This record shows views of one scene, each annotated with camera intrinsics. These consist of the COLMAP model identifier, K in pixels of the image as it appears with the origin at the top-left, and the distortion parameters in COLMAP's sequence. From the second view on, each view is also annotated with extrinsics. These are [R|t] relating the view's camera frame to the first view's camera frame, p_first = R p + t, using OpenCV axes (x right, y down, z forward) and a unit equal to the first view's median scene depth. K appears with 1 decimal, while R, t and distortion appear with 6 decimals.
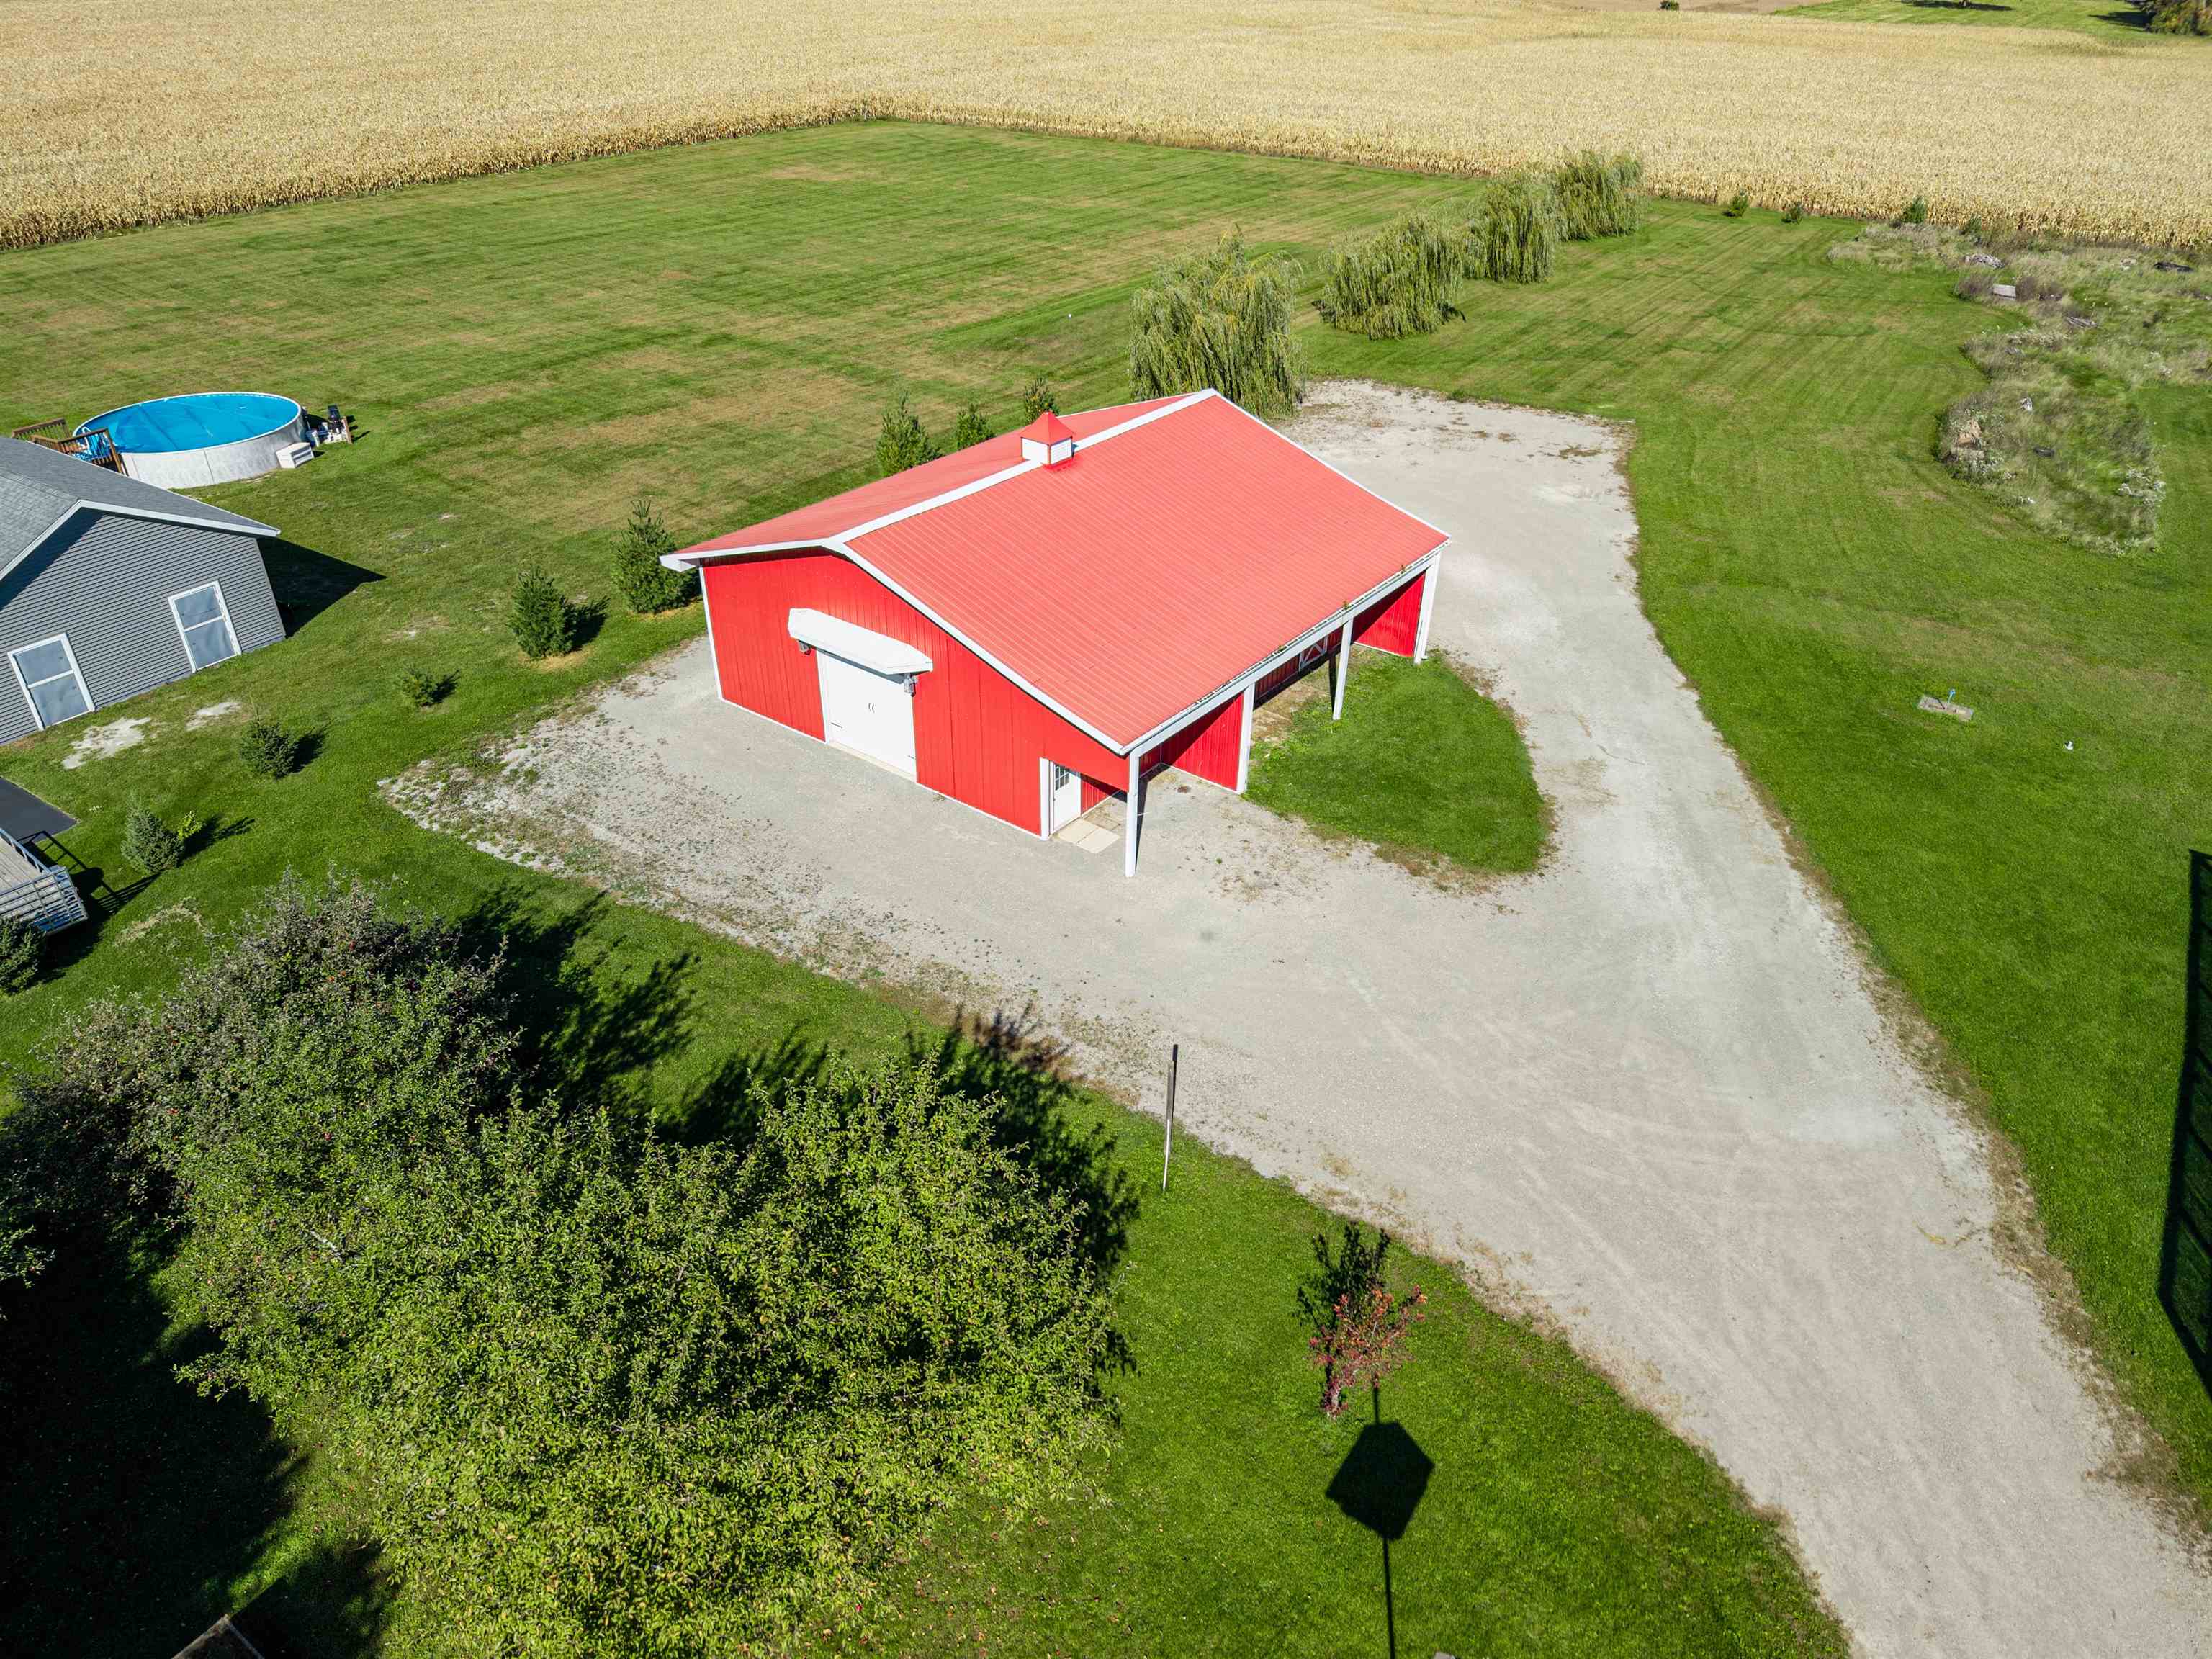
lens RADIAL K [[1474.7, 0, 1106.6], [0, 1474.7, 842.4], [0, 0, 1]] dist [0.011820, -0.010838]
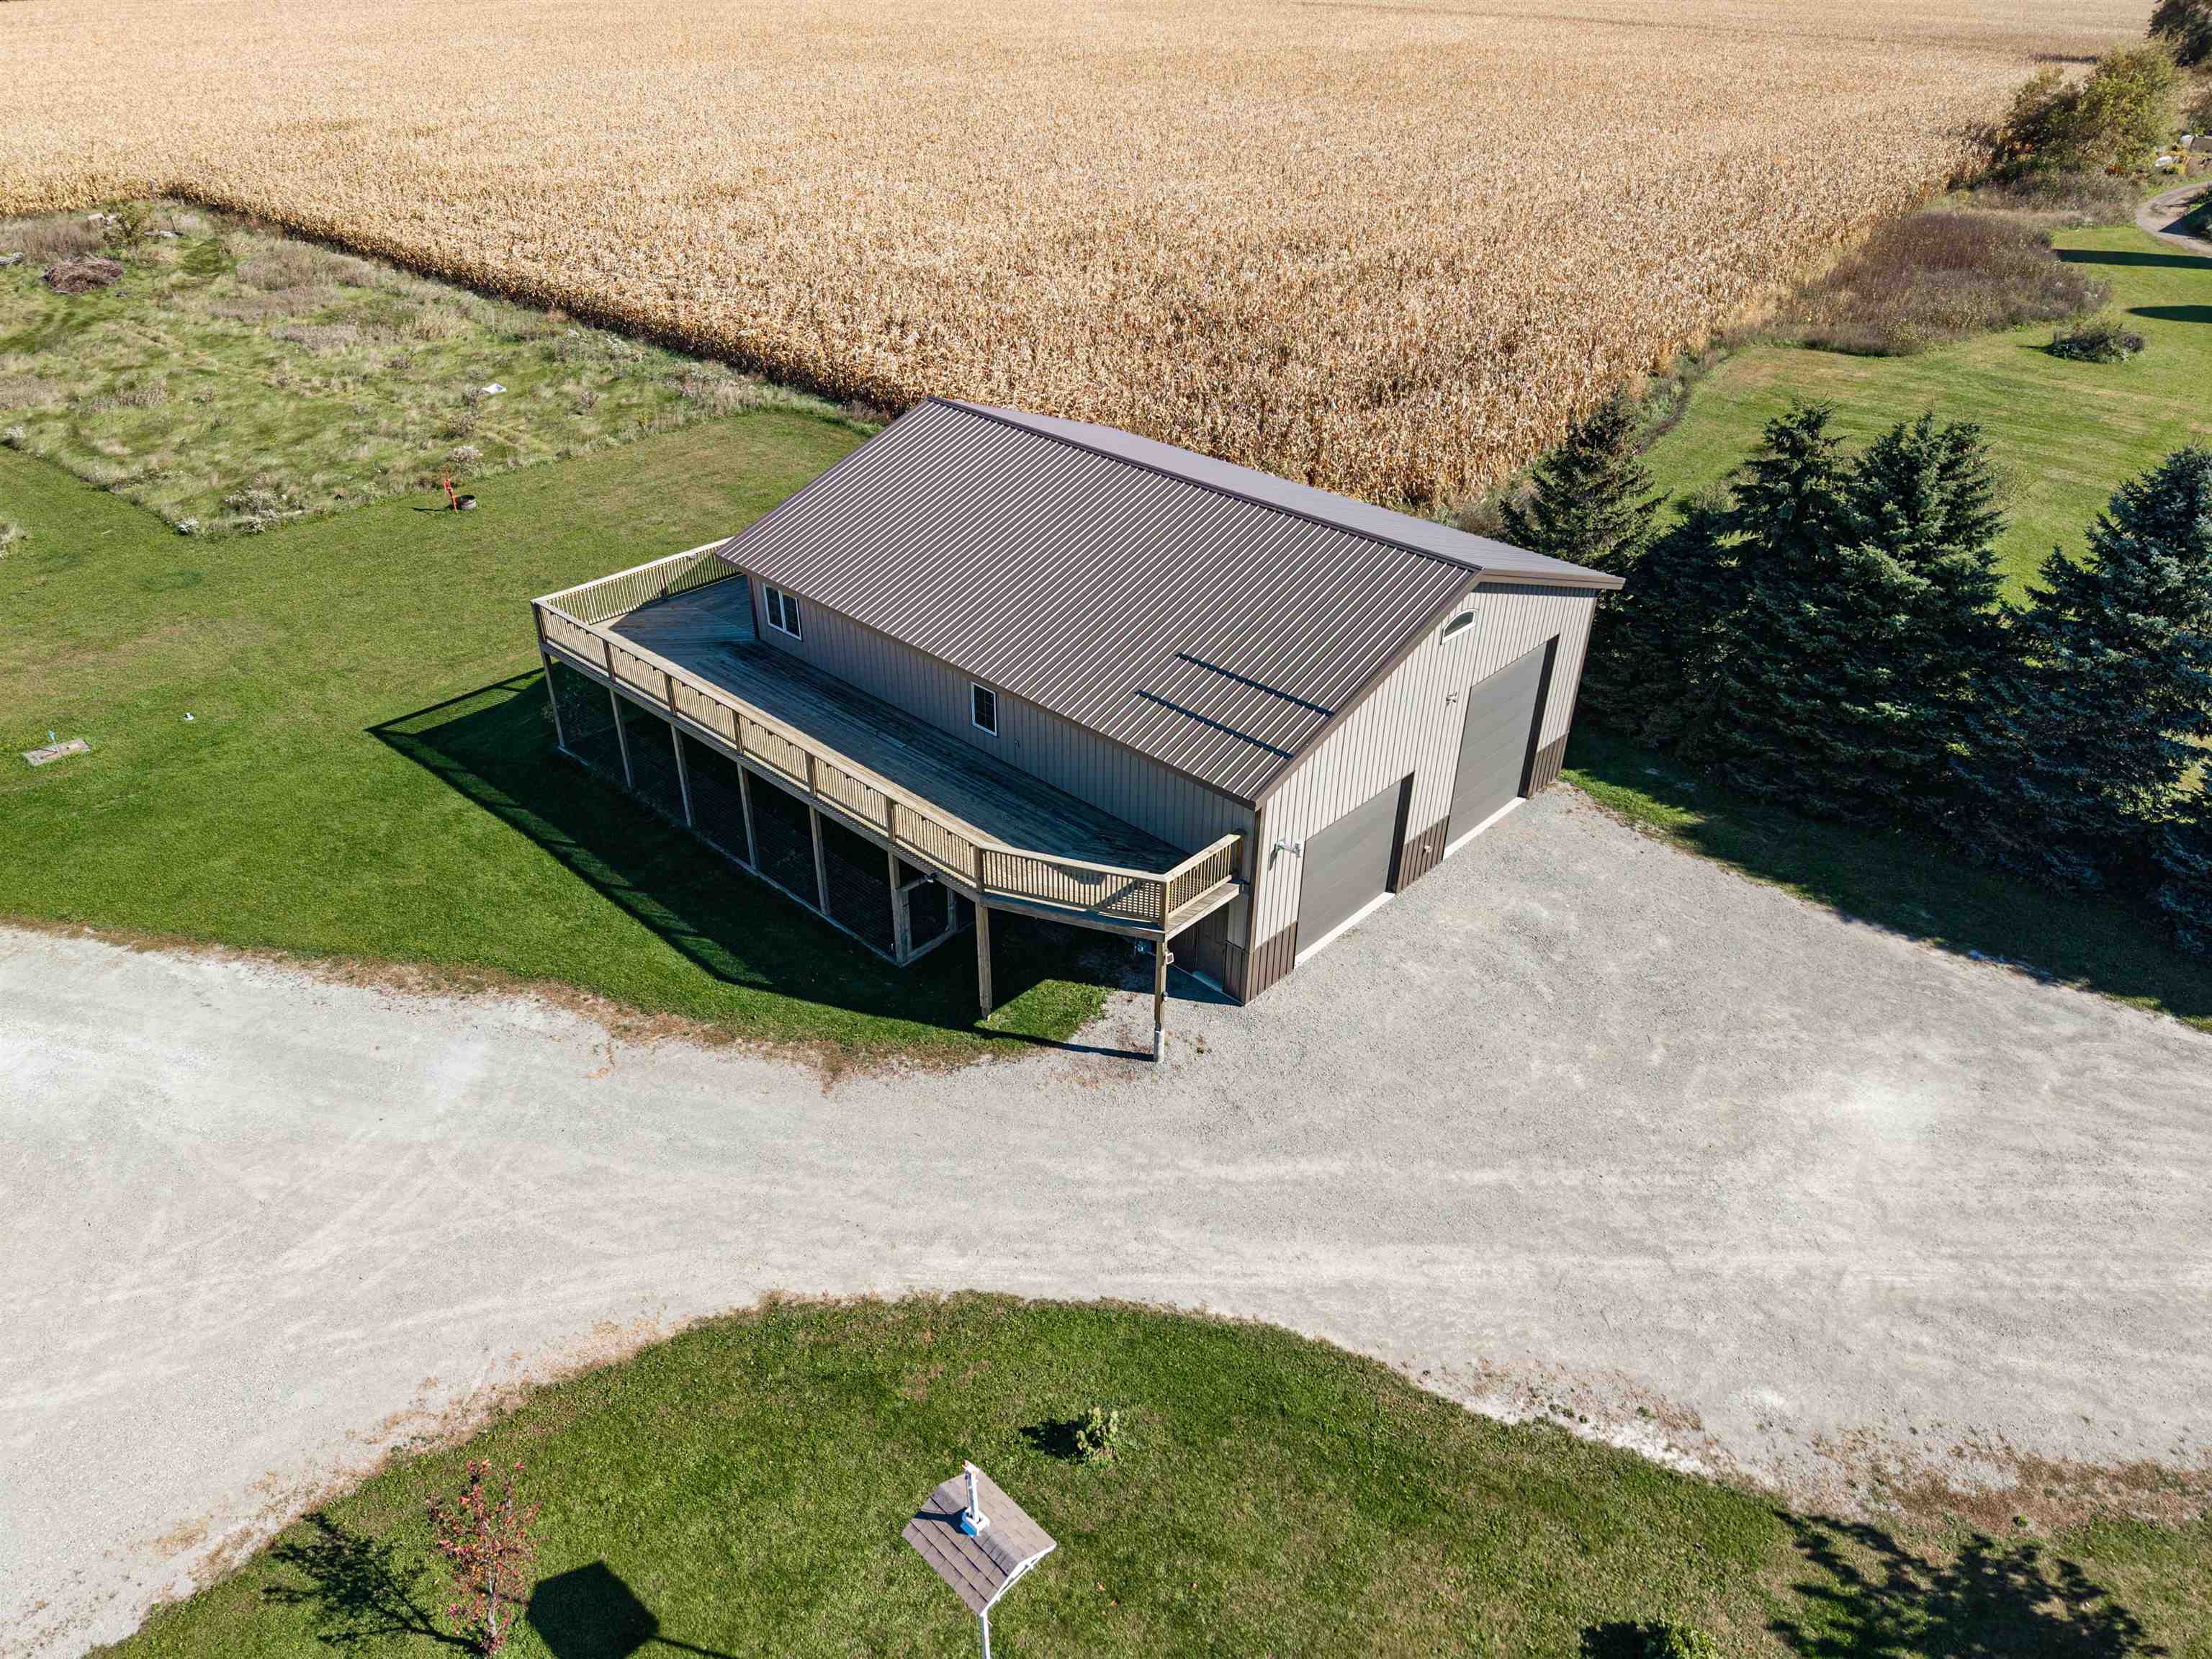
lens RADIAL K [[1485.0, 0, 1106.0], [0, 1485.0, 829.5], [0, 0, 1]] dist [0.005592, -0.000552]
pose [[0.154287, -0.541600, 0.826357, -0.127583], [0.532060, 0.750287, 0.392404, -0.065245], [-0.832531, 0.379129, 0.403923, 0.077648]]
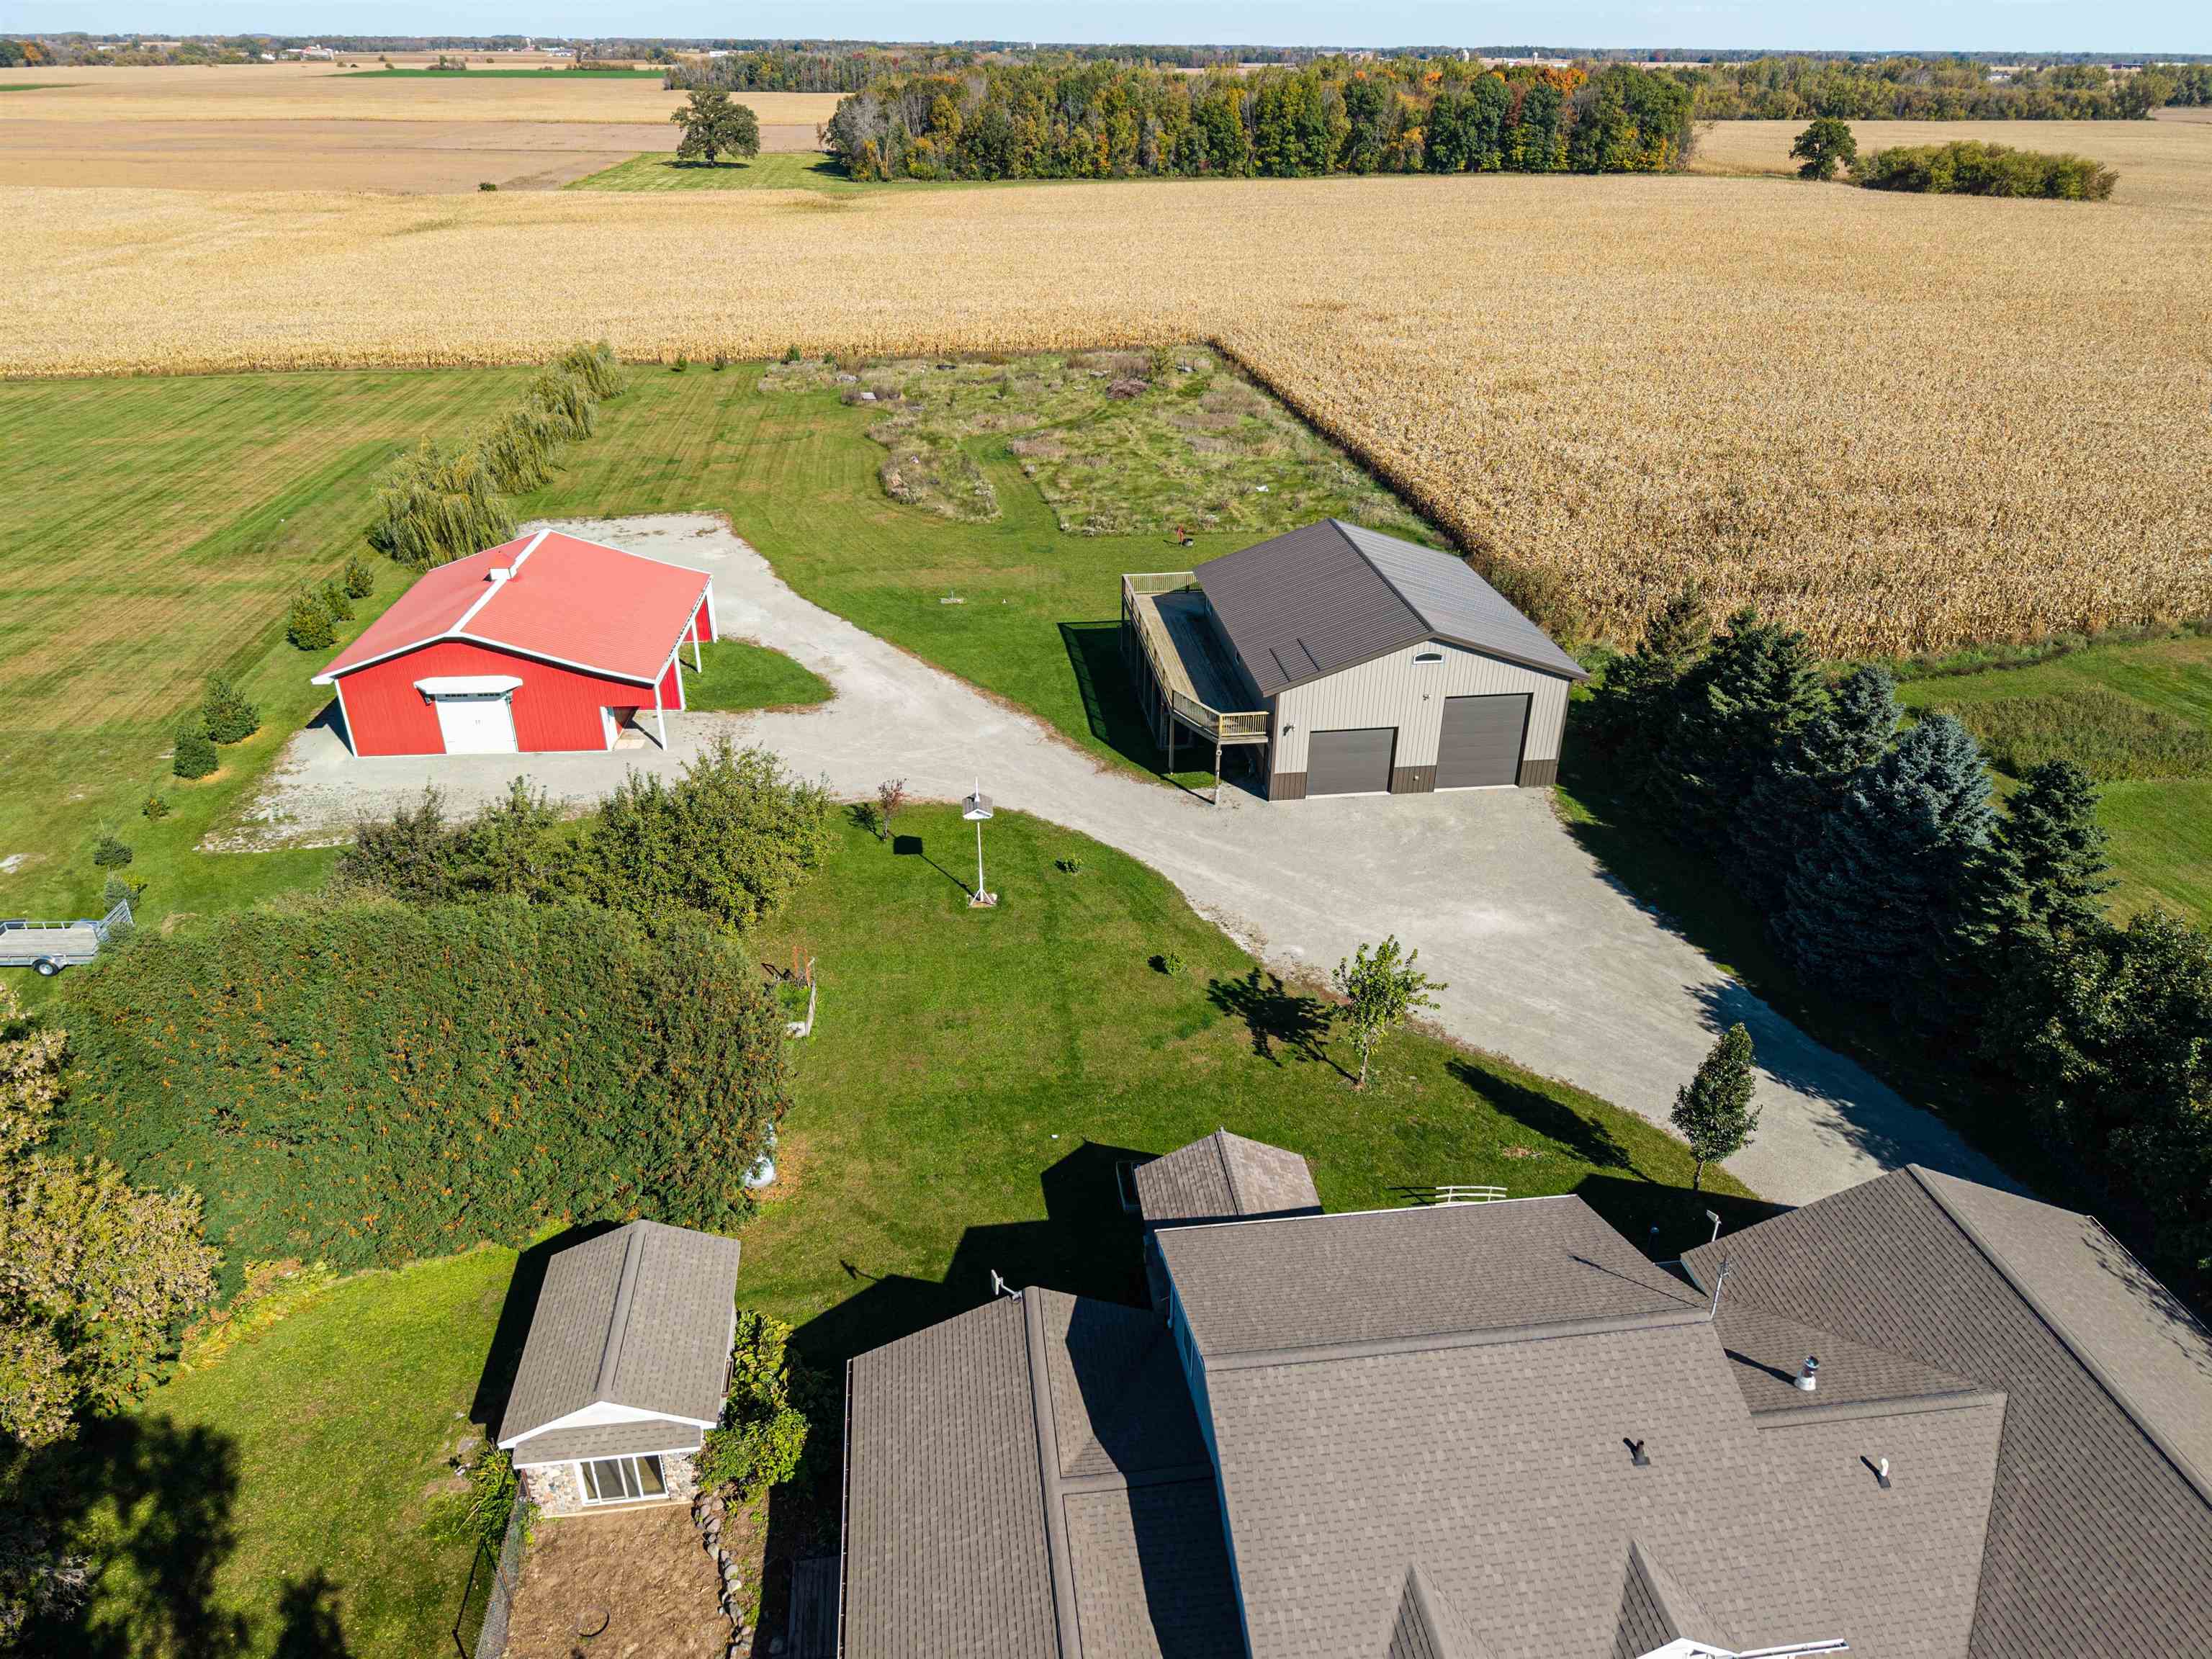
lens RADIAL K [[1478.1, 0, 1106.0], [0, 1478.1, 829.5], [0, 0, 1]] dist [0.029301, -0.033505]
pose [[0.751402, -0.317307, 0.578543, -0.567603], [0.364368, 0.930515, 0.037115, 0.206261], [-0.550120, 0.182914, 0.814807, -0.753252]]
